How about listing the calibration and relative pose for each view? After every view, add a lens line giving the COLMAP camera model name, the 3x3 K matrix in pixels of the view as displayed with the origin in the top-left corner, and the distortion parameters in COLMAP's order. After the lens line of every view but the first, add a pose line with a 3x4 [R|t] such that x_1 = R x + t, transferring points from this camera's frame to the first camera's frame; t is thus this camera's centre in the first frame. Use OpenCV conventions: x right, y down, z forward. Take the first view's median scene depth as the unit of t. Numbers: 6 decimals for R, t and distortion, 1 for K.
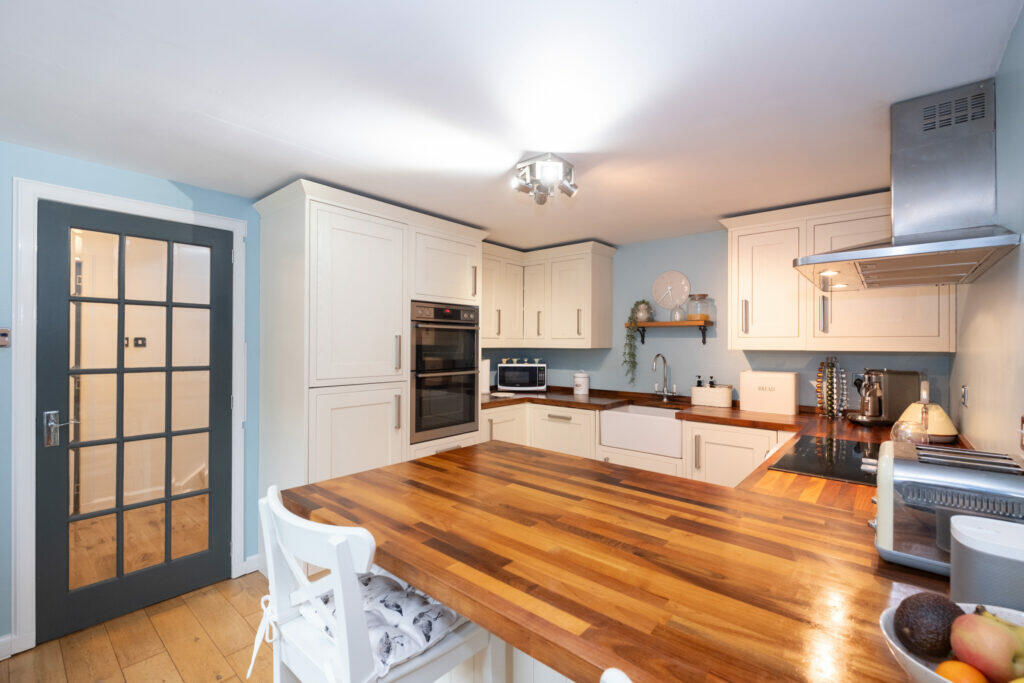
lens RADIAL K [[441.6, 0, 514.1], [0, 441.6, 342.4], [0, 0, 1]] dist [0.015945, -0.016448]
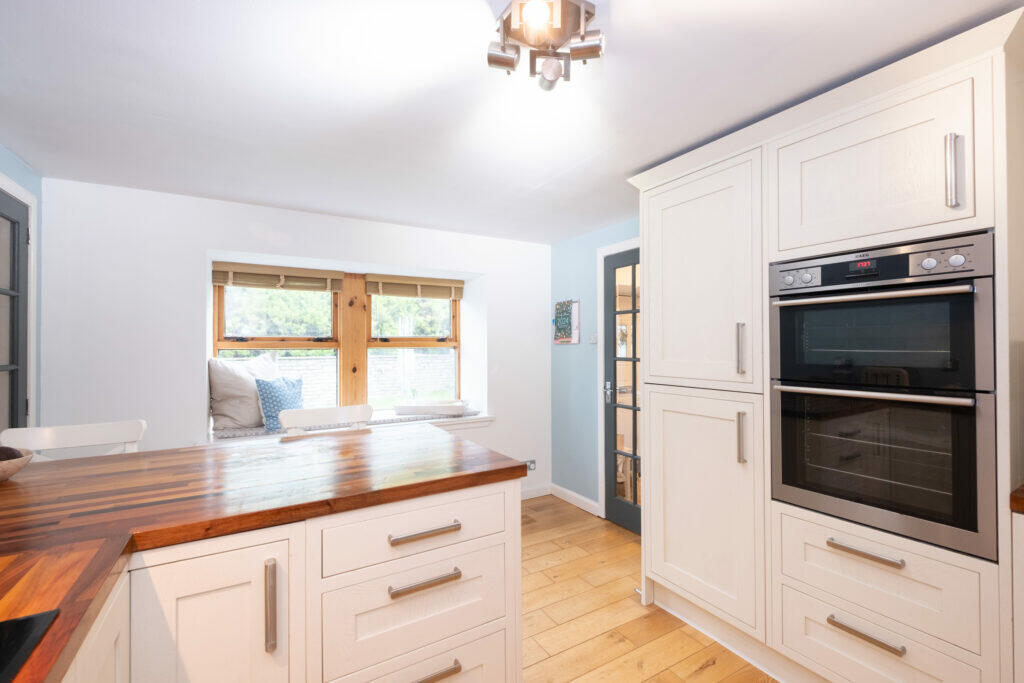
lens RADIAL K [[441.6, 0, 514.1], [0, 441.6, 342.4], [0, 0, 1]] dist [0.015945, -0.016448]
pose [[-0.322472, -0.008234, -0.946543, 0.455920], [0.009298, 0.999886, -0.011866, 0.017629], [0.946533, -0.012627, -0.322359, 0.850395]]
